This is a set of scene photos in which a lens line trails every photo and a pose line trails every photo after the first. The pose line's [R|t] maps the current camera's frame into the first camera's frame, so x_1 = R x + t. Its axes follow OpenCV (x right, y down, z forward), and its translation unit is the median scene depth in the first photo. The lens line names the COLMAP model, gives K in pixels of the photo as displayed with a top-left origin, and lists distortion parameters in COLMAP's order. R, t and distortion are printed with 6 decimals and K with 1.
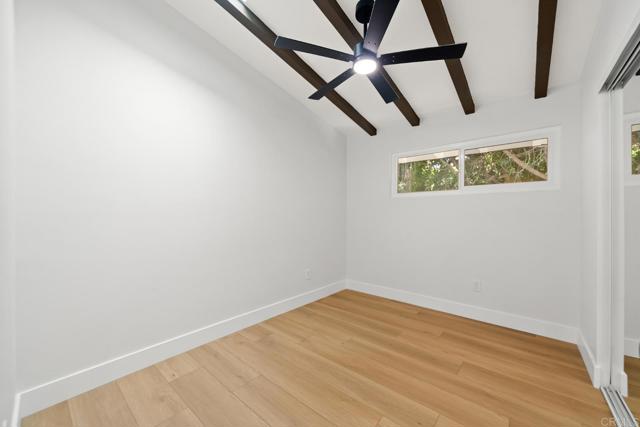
lens RADIAL K [[247.1, 0, 320.0], [0, 247.1, 213.5], [0, 0, 1]] dist [0.008465, -0.000120]
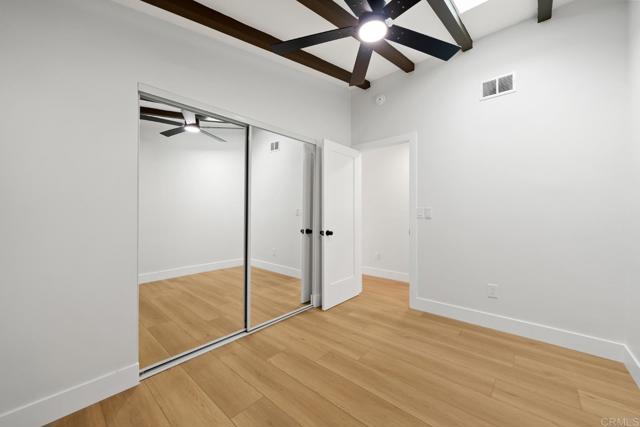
lens RADIAL K [[247.1, 0, 320.0], [0, 247.1, 213.5], [0, 0, 1]] dist [0.008465, -0.000120]
pose [[-0.999187, -0.014188, 0.037742, 0.362413], [-0.014190, 0.999899, 0.000209, 0.007428], [-0.037741, -0.000327, -0.999288, 2.001120]]
